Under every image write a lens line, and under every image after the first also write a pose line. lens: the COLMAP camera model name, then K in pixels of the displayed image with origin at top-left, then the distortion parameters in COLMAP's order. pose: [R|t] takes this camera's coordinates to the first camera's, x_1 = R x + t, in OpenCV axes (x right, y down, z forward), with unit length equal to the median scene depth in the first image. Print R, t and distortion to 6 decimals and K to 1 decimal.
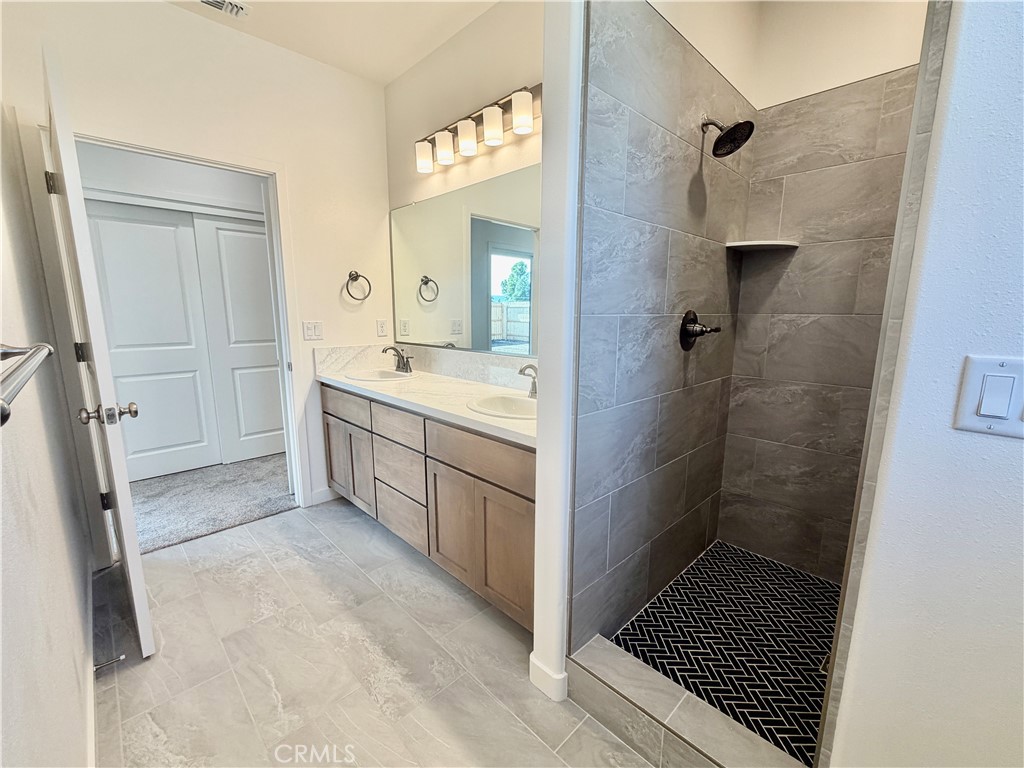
lens RADIAL K [[430.3, 0, 511.3], [0, 430.3, 387.1], [0, 0, 1]] dist [-0.001007, 0.000517]
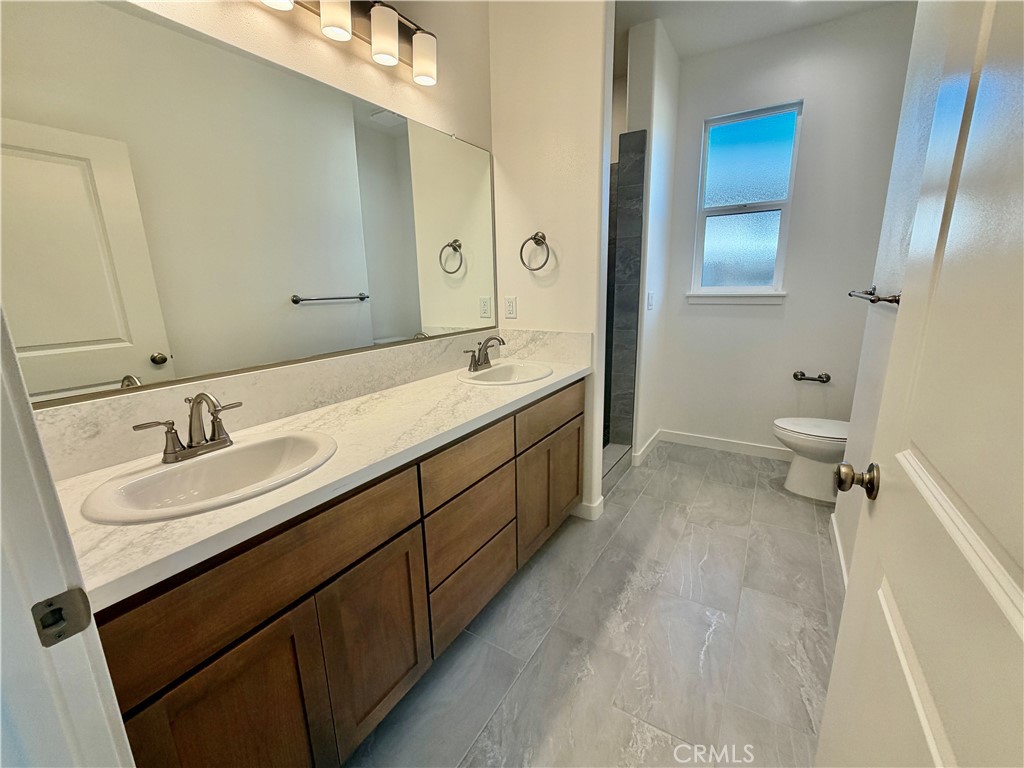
lens RADIAL K [[430.3, 0, 511.5], [0, 430.3, 383.9], [0, 0, 1]] dist [-0.001007, 0.000517]
pose [[-0.240665, -0.217193, 0.945995, -1.029710], [0.191440, 0.944874, 0.265639, -0.221782], [-0.951541, 0.245032, -0.185819, 1.185085]]
